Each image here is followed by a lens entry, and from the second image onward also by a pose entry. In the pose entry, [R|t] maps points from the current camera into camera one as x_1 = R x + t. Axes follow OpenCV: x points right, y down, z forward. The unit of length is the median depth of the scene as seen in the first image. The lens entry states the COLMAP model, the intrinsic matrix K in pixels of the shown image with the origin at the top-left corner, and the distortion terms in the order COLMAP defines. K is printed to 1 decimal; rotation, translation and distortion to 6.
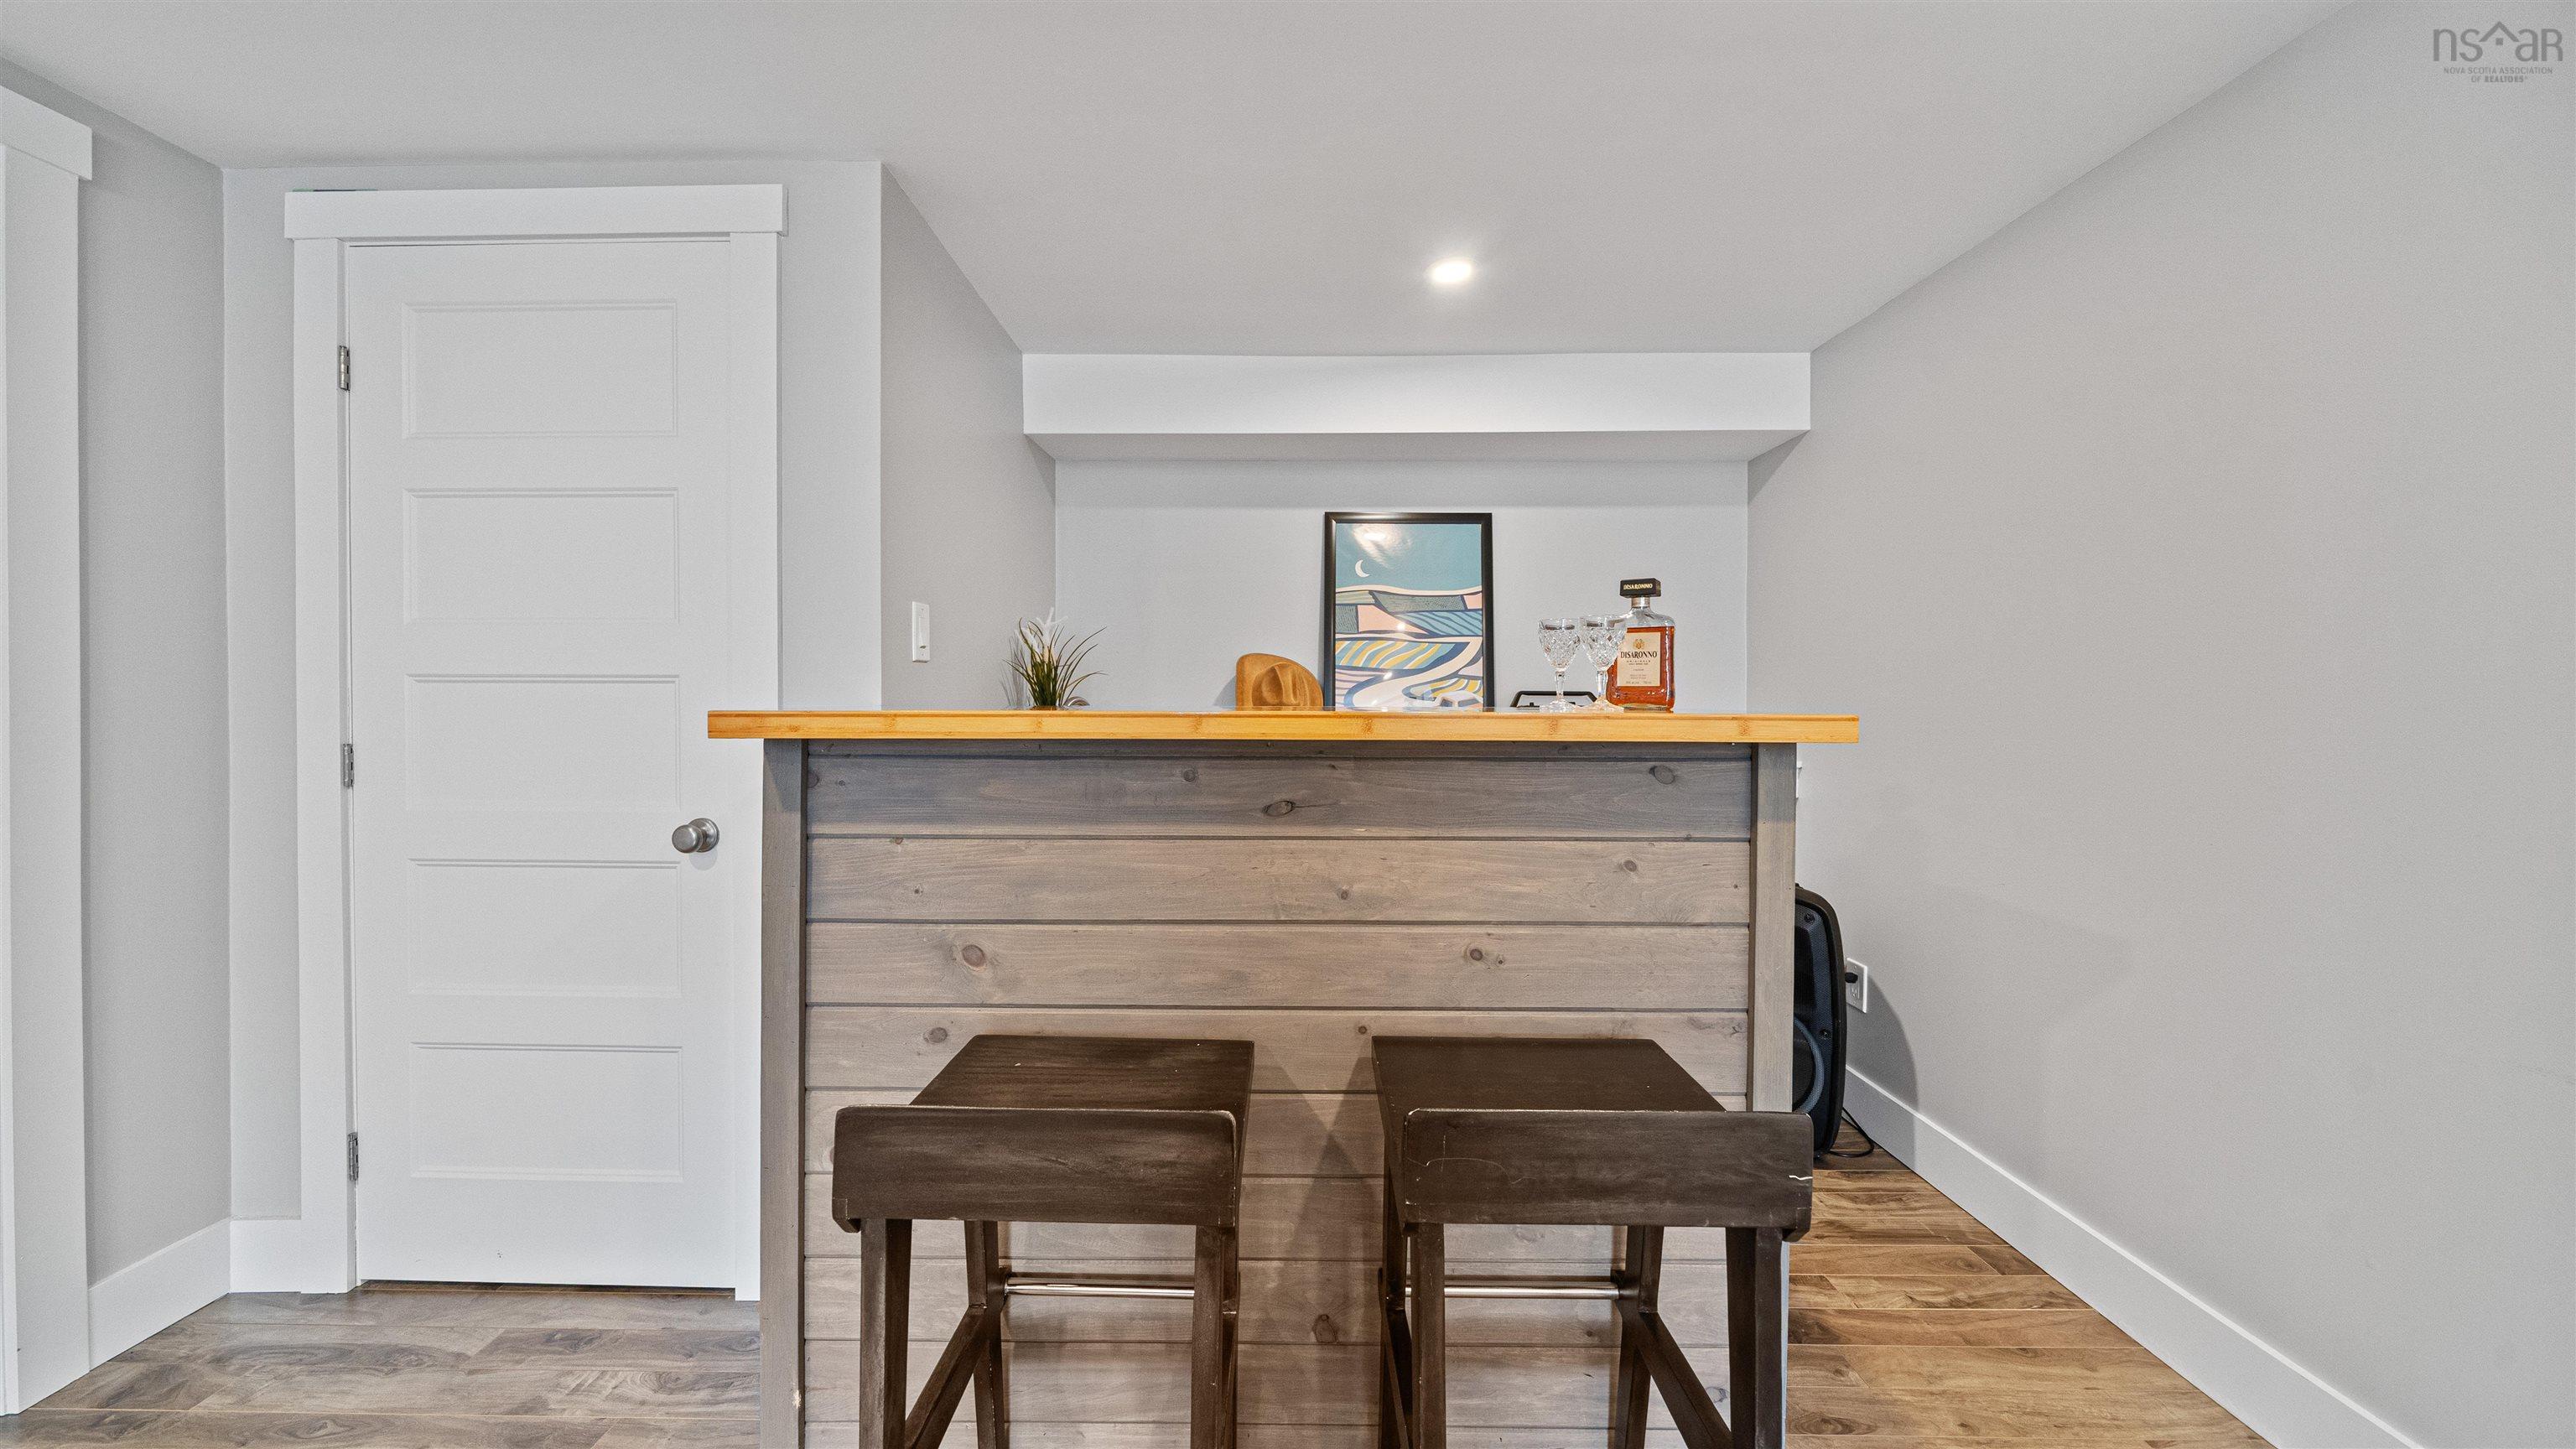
lens RADIAL K [[877.5, 0, 1288.0], [0, 877.5, 724.5], [0, 0, 1]] dist [0.006960, -0.000045]
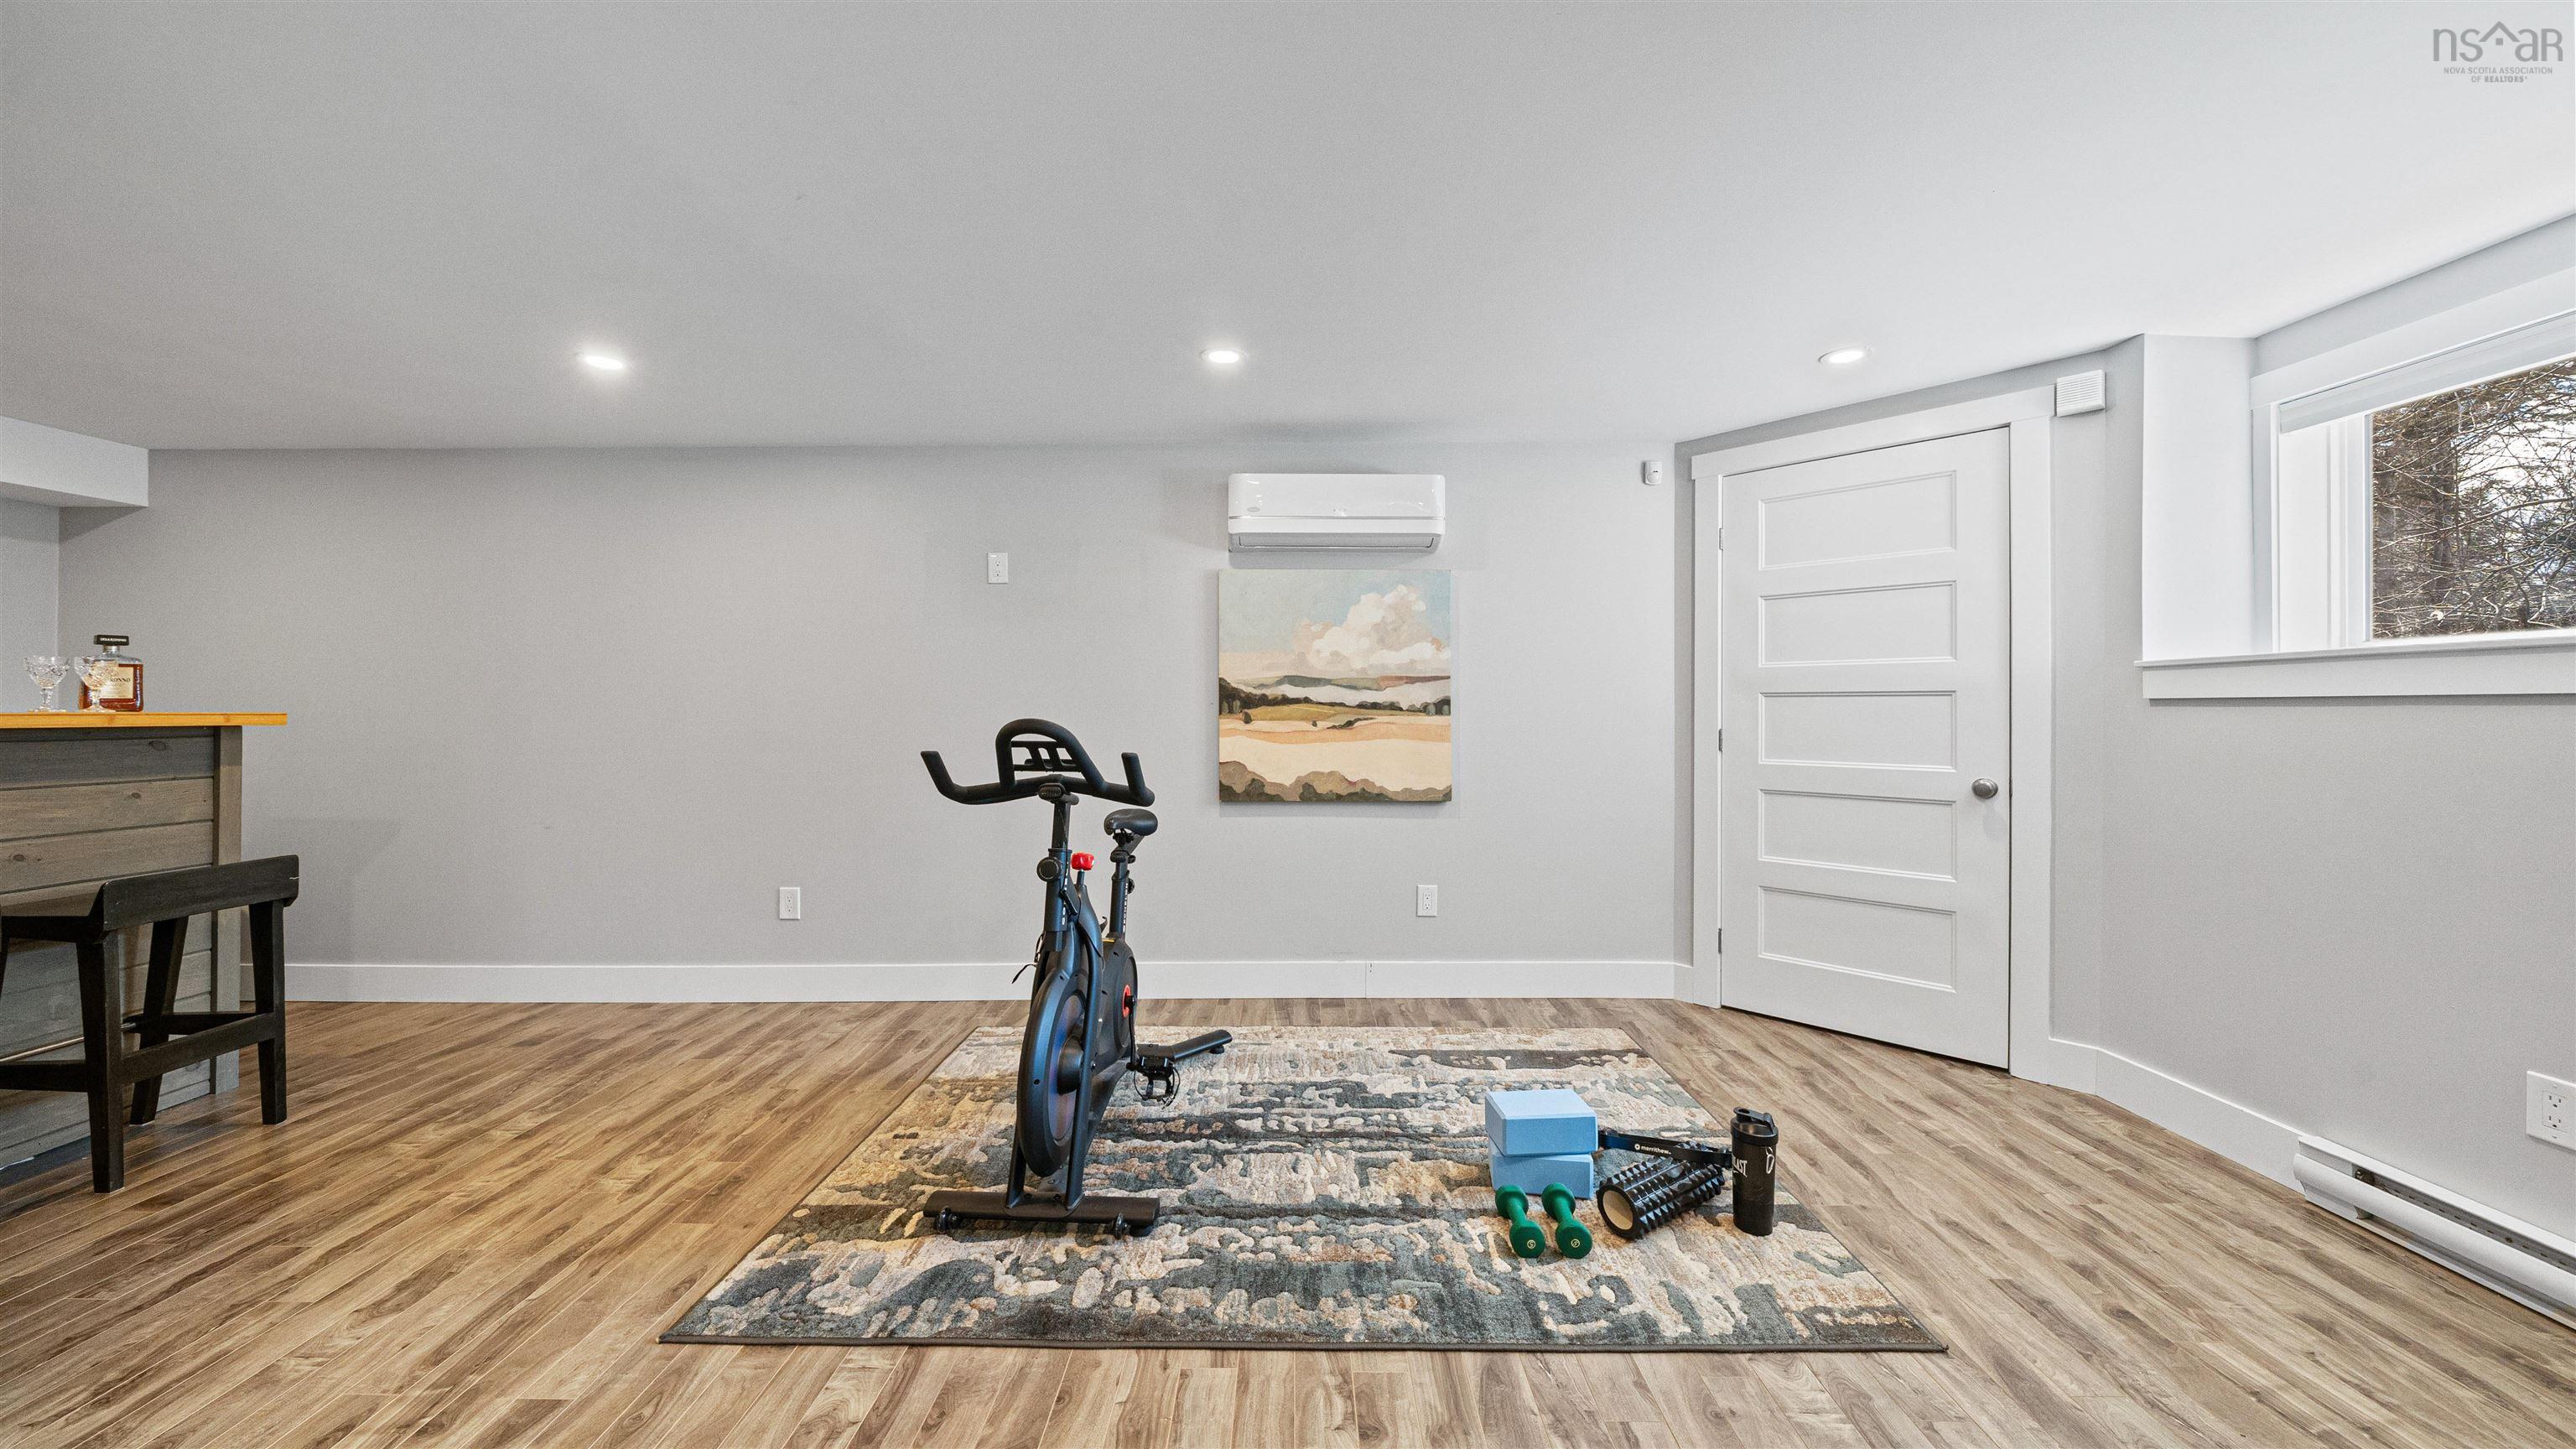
lens RADIAL K [[886.3, 0, 1286.5], [0, 886.3, 718.5], [0, 0, 1]] dist [-0.001155, -0.000162]
pose [[0.010796, -0.012570, 0.999863, -0.885449], [0.029762, 0.999482, 0.012244, 0.029352], [-0.999499, 0.029626, 0.011165, -0.886767]]
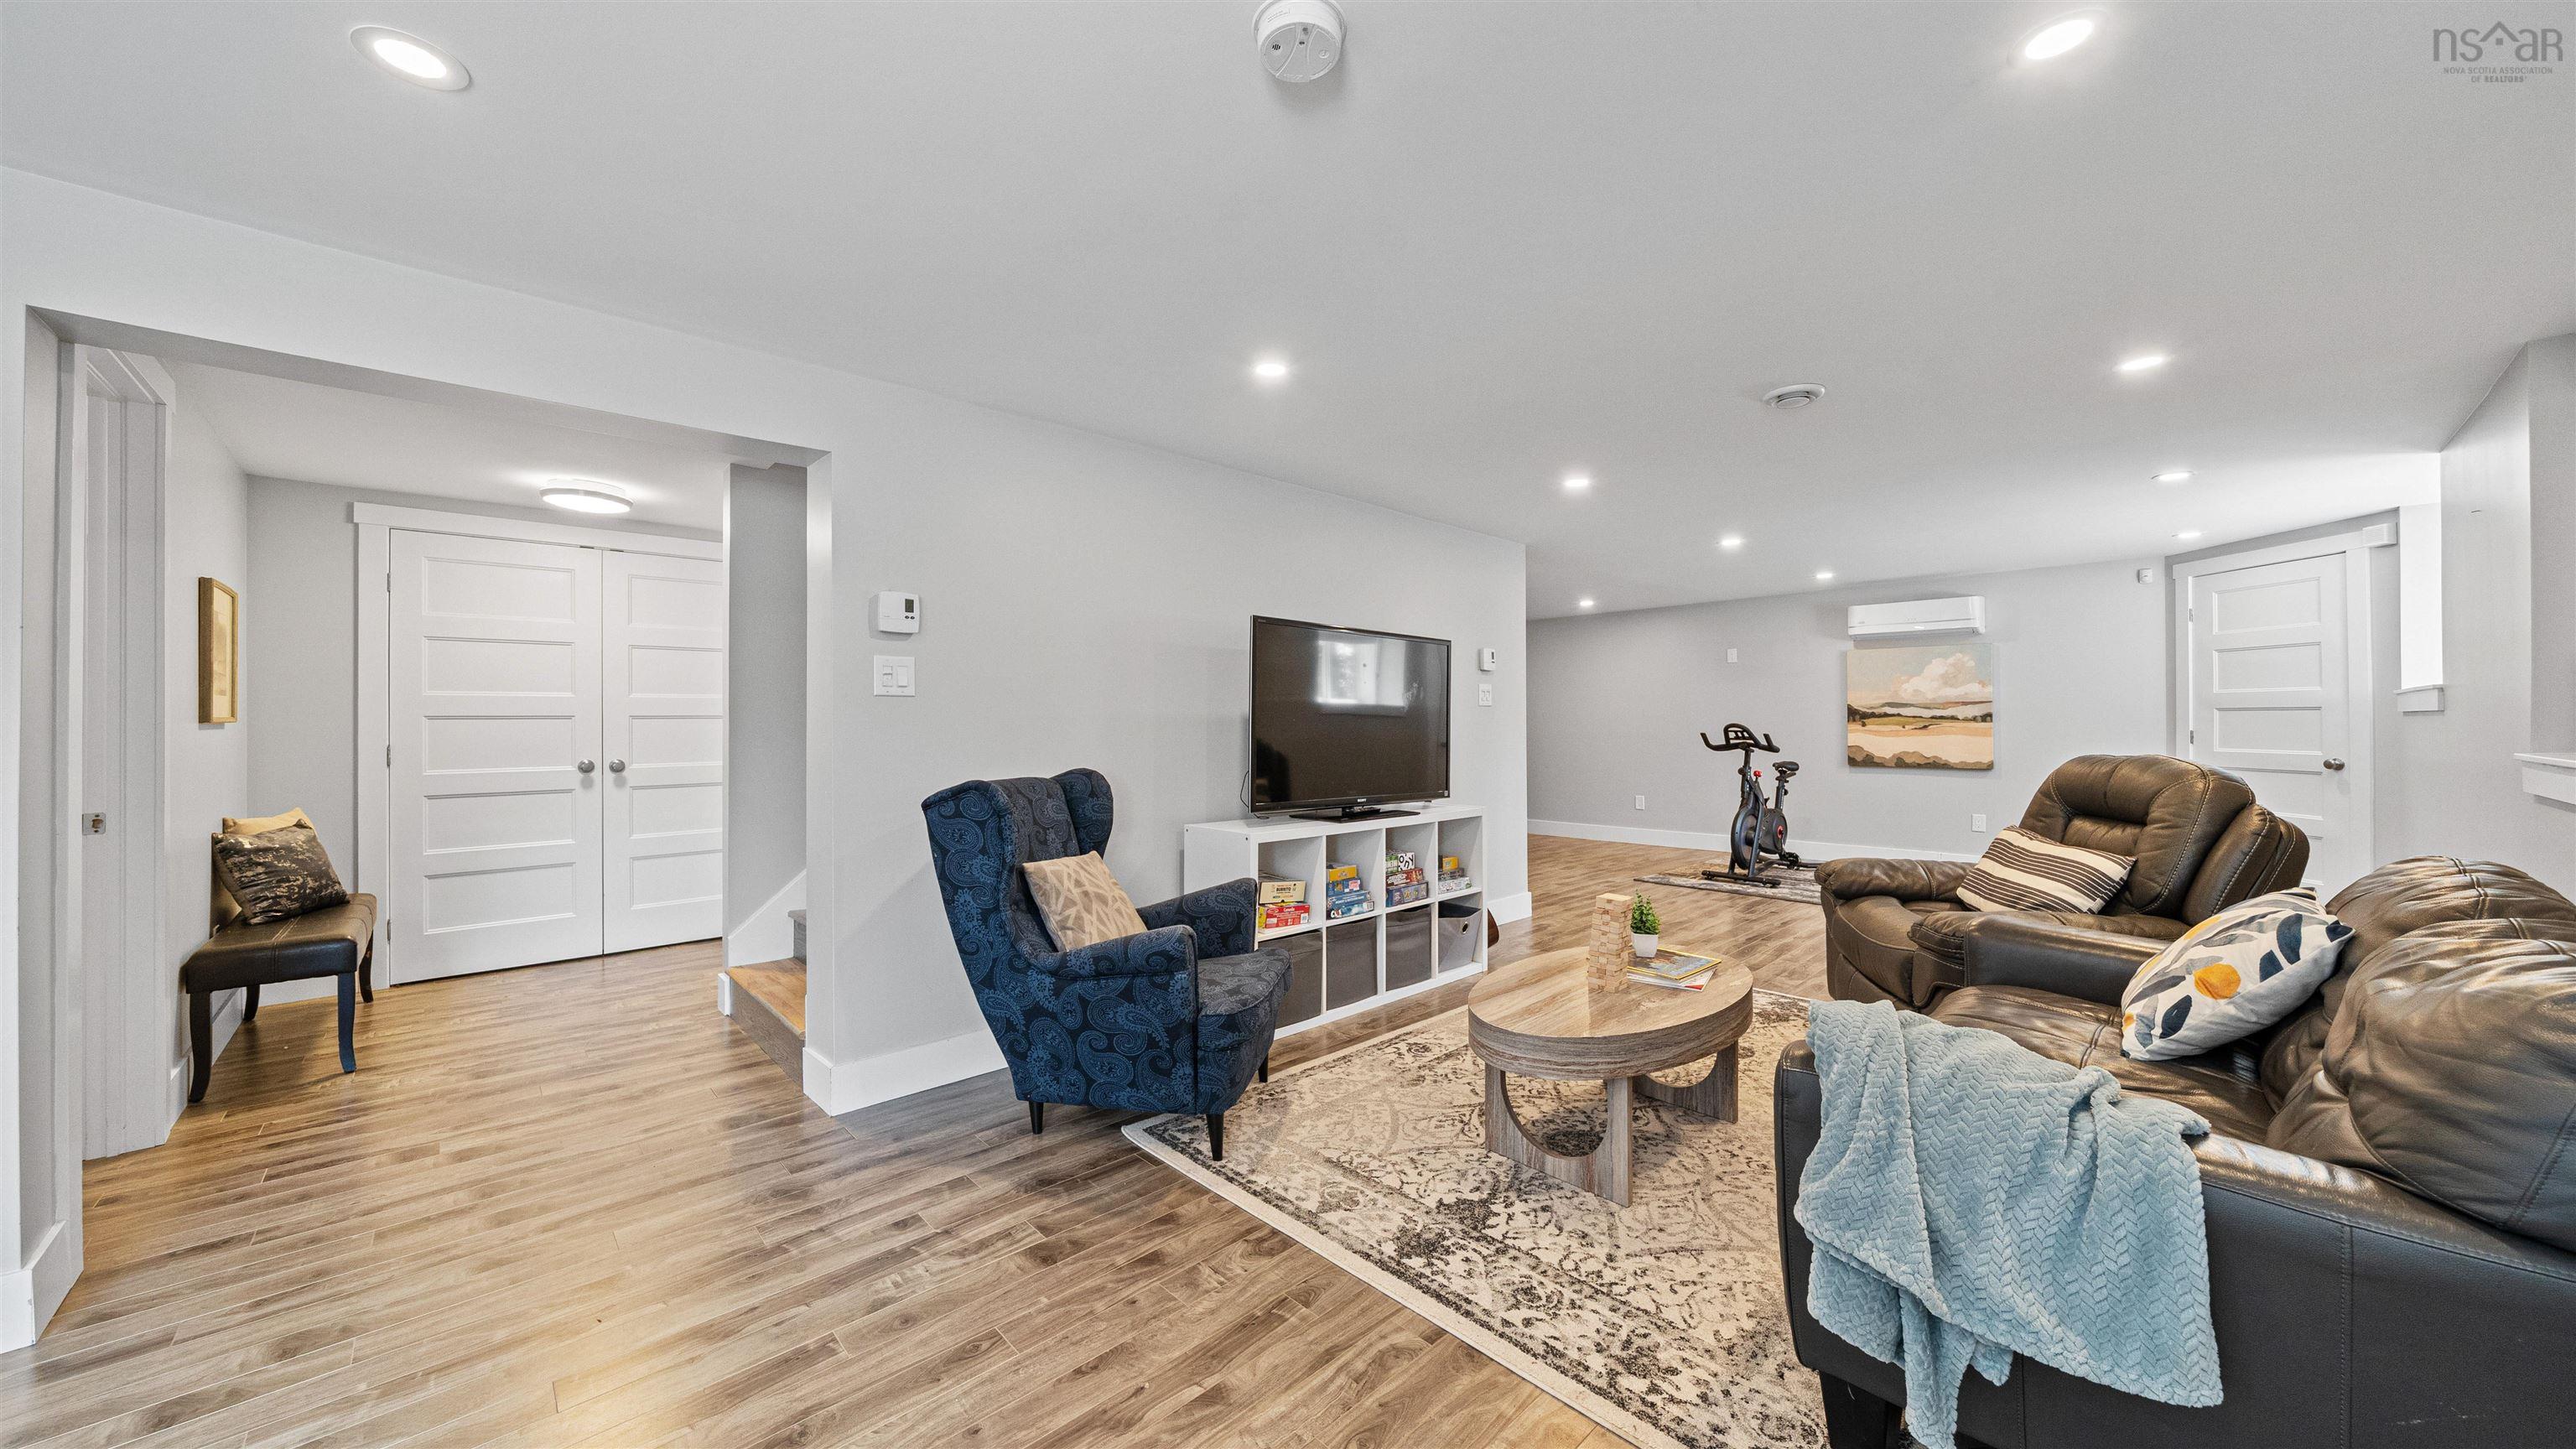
lens RADIAL K [[886.3, 0, 1286.5], [0, 886.3, 718.5], [0, 0, 1]] dist [-0.001155, -0.000162]
pose [[0.732160, -0.003763, 0.681122, -2.989172], [0.027563, 0.999329, -0.024108, 0.045738], [-0.680574, 0.036425, 0.731773, -1.720636]]
